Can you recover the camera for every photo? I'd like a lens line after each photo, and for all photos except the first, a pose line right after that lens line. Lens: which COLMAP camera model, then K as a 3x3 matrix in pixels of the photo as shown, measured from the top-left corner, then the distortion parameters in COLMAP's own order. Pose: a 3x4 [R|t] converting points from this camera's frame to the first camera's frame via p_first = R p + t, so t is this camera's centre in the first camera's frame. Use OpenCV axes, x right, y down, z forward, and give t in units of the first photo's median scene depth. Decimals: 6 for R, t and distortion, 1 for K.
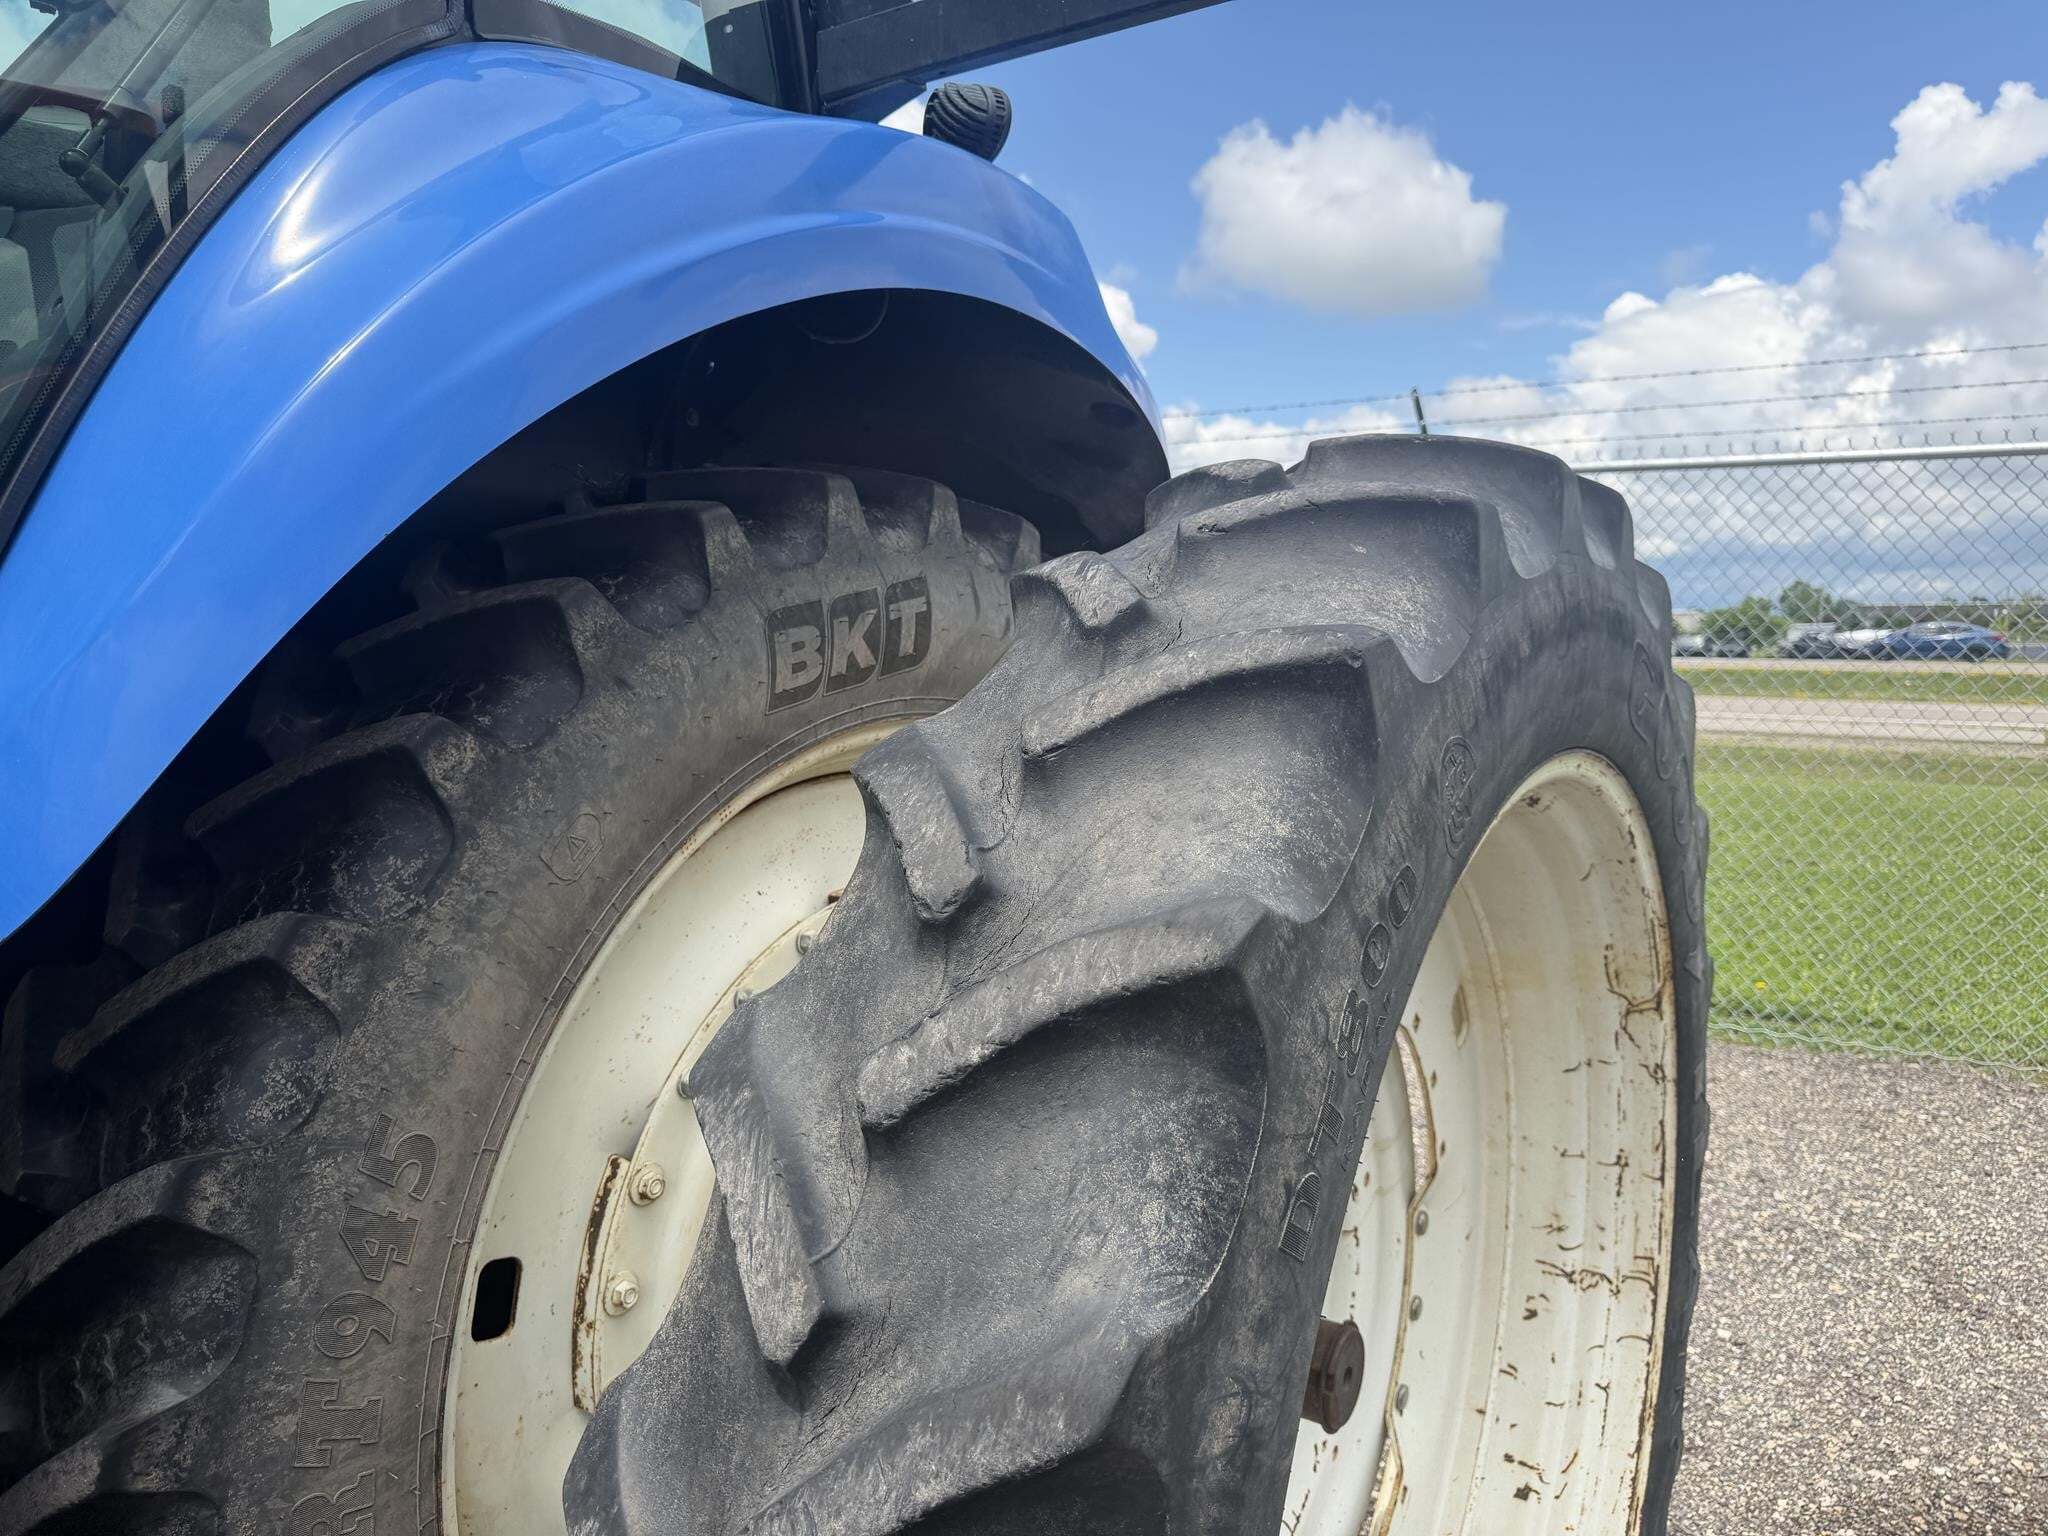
lens RADIAL K [[1560.0, 0, 1024.0], [0, 1560.0, 768.0], [0, 0, 1]] dist [0.096803, -0.087896]
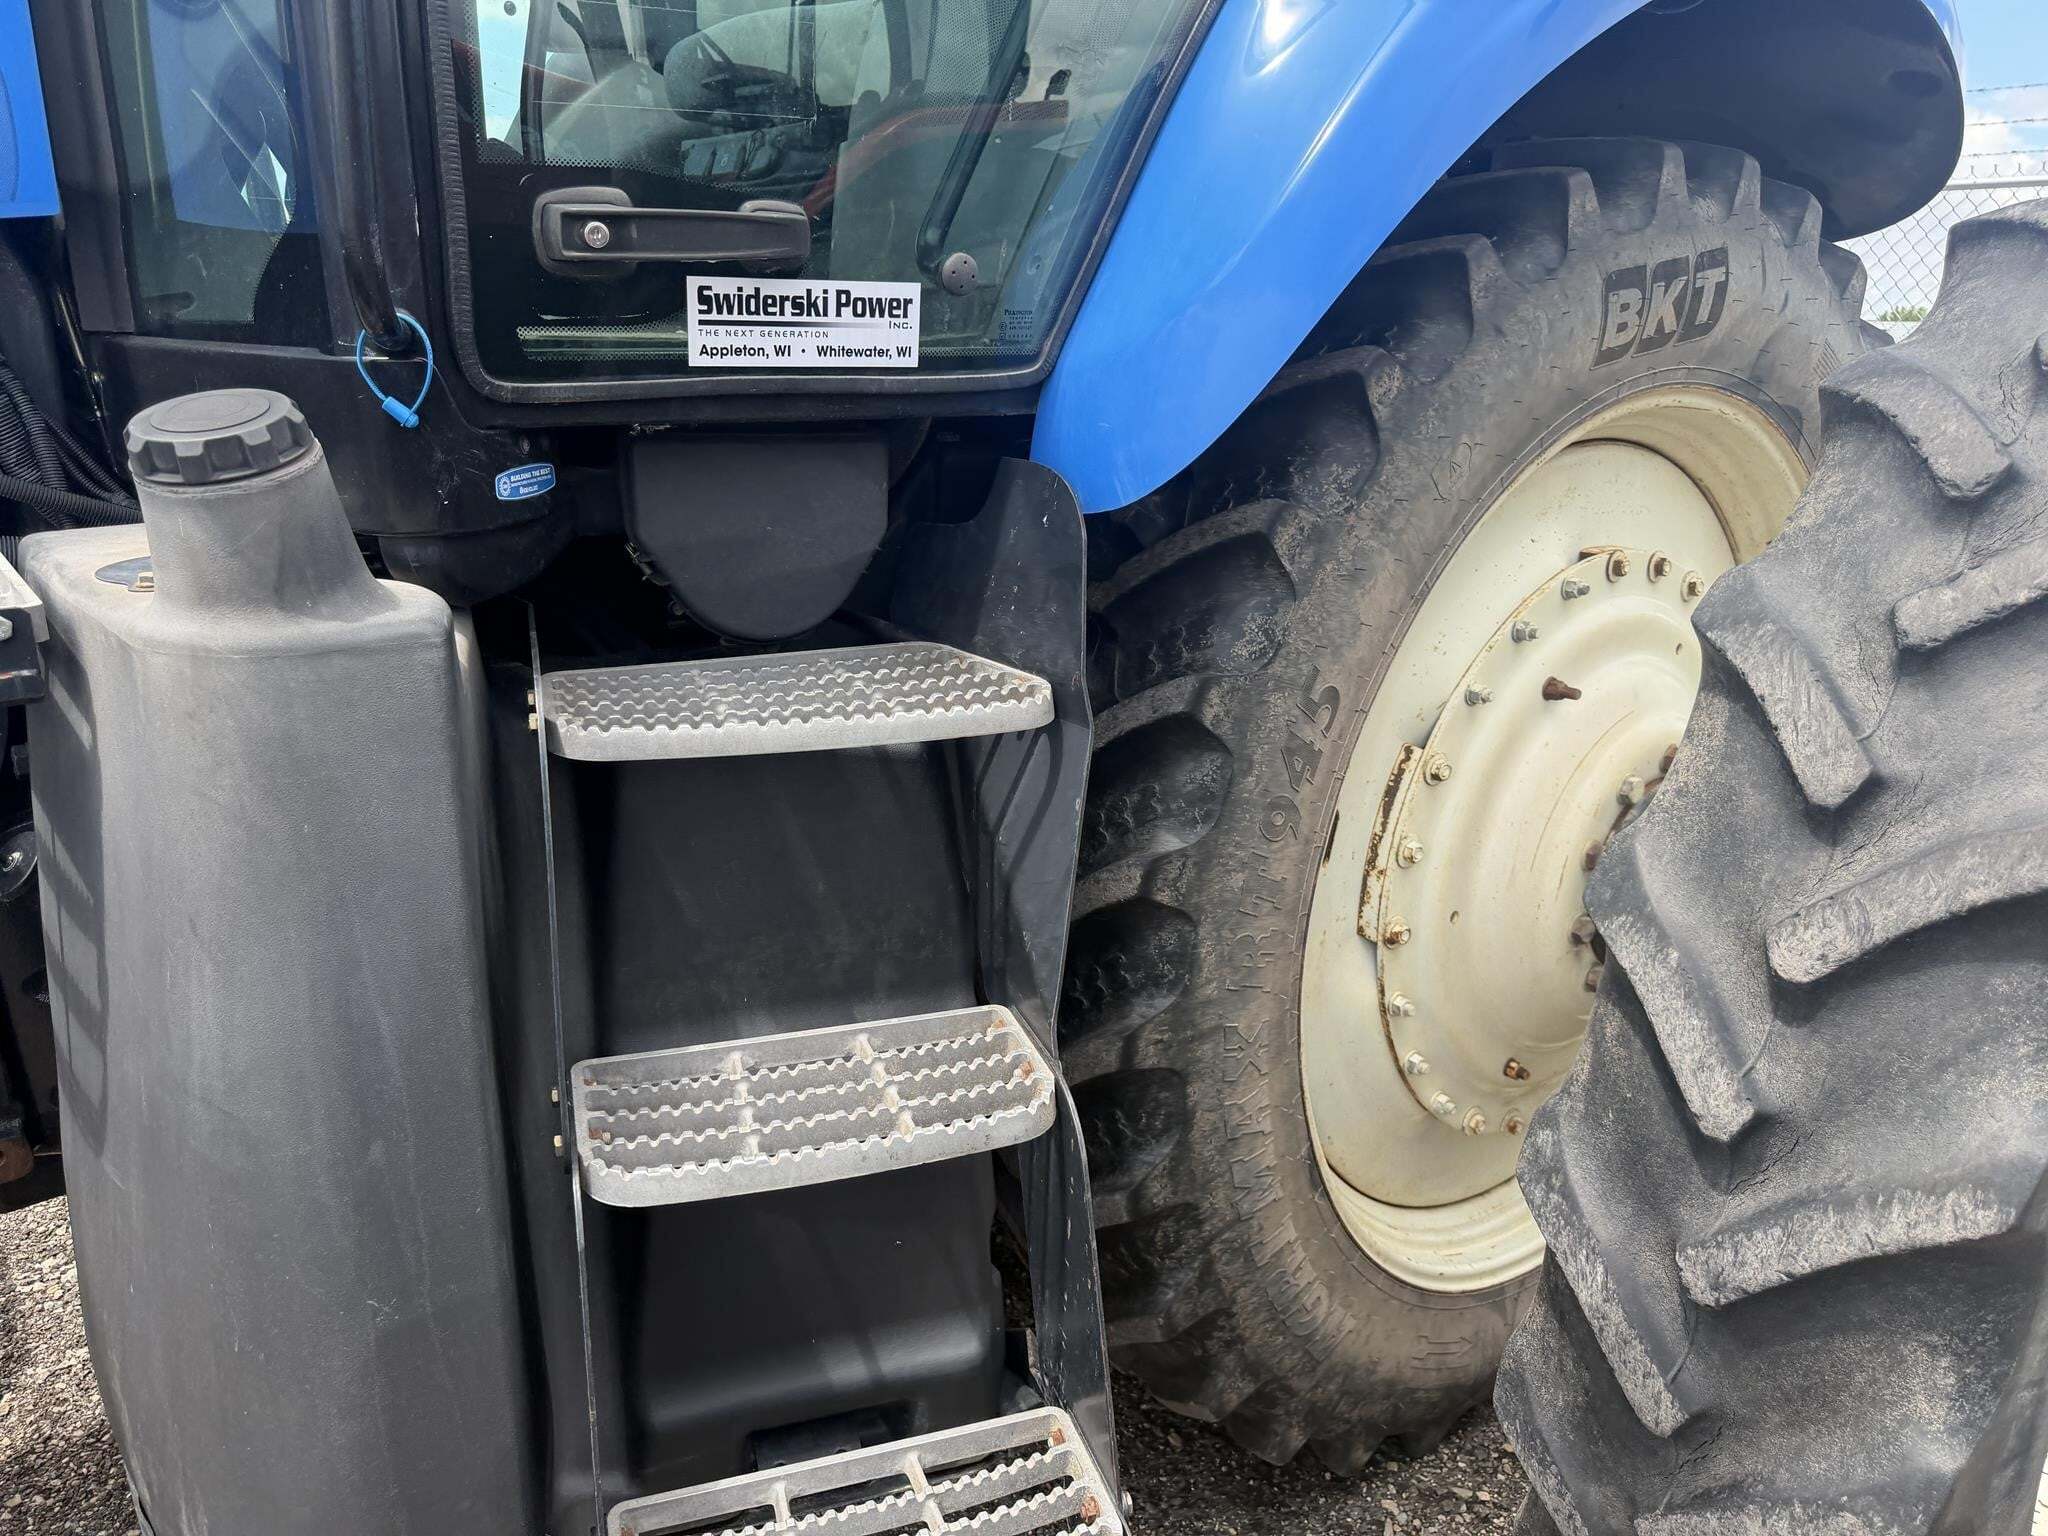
lens RADIAL K [[1545.7, 0, 992.5], [0, 1545.7, 799.5], [0, 0, 1]] dist [0.093707, -0.139312]
pose [[0.953610, 0.111014, -0.279829, -0.281650], [-0.056761, 0.979156, 0.195019, 0.090350], [0.295646, -0.170088, 0.940034, -0.287873]]
